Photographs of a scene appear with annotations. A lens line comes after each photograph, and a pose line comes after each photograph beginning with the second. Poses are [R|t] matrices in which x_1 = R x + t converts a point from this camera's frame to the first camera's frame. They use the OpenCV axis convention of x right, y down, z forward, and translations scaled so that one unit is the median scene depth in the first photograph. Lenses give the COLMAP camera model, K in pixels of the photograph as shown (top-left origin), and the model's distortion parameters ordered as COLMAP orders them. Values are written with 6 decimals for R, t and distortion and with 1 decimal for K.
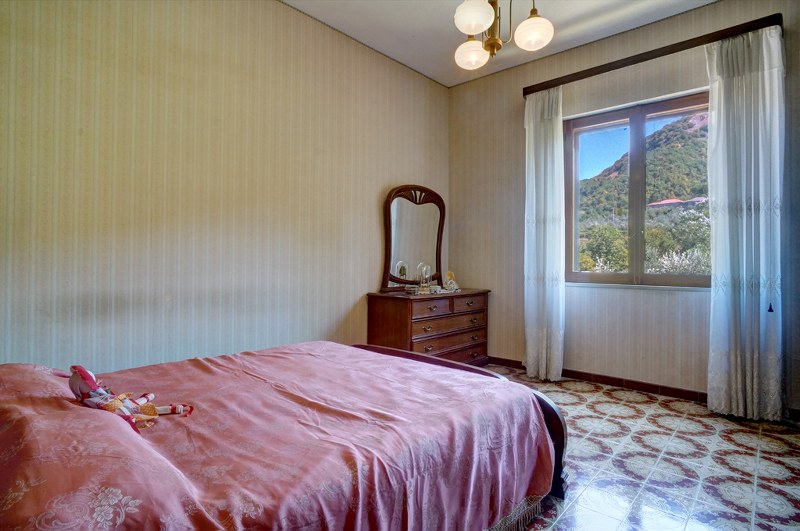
lens RADIAL K [[423.2, 0, 394.8], [0, 423.2, 257.8], [0, 0, 1]] dist [-0.039205, 0.018473]
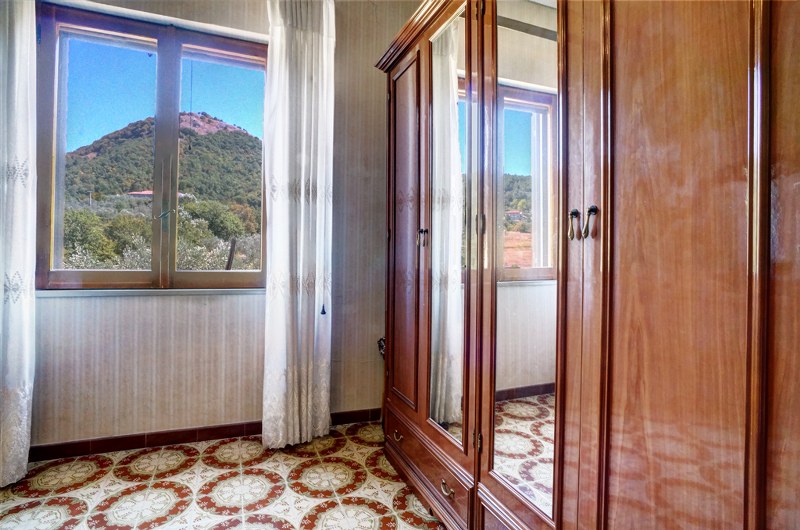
lens RADIAL K [[423.2, 0, 394.8], [0, 423.2, 257.3], [0, 0, 1]] dist [-0.039205, 0.018473]
pose [[0.439812, -0.000662, 0.898090, 0.141489], [-0.018933, 0.999771, 0.010009, -0.000437], [-0.897890, -0.021406, 0.439699, 0.388076]]
